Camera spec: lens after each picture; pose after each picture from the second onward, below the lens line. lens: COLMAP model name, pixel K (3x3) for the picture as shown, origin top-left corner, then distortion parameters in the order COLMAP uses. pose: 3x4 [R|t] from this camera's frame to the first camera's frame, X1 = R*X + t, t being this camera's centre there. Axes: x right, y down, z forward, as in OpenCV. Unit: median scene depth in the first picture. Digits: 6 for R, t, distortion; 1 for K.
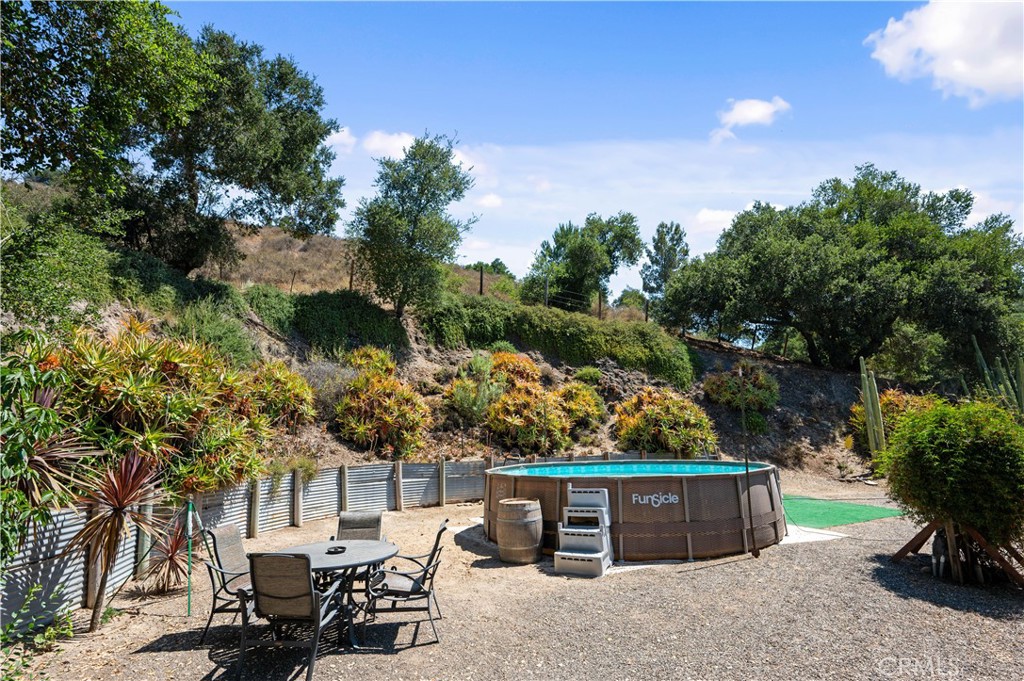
lens RADIAL K [[524.7, 0, 510.6], [0, 524.7, 342.9], [0, 0, 1]] dist [-0.003746, 0.000996]
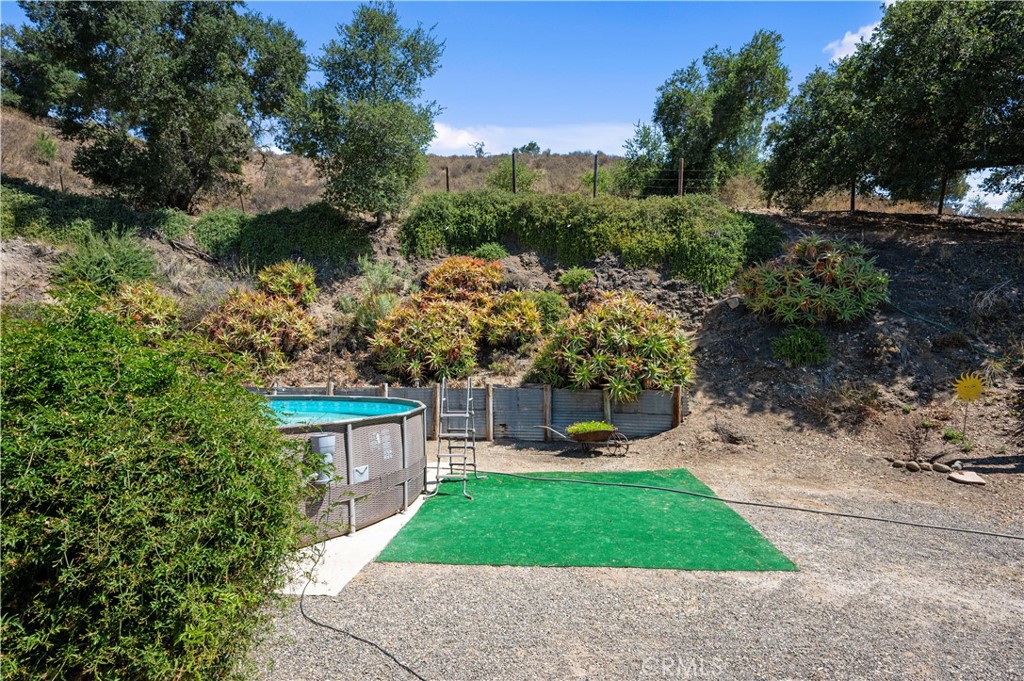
lens RADIAL K [[524.7, 0, 512.1], [0, 524.7, 341.3], [0, 0, 1]] dist [-0.003746, 0.000996]
pose [[0.845828, 0.005734, -0.533425, 0.456166], [0.074350, 0.988915, 0.128523, 0.045546], [0.528250, -0.148369, 0.836026, 0.319646]]
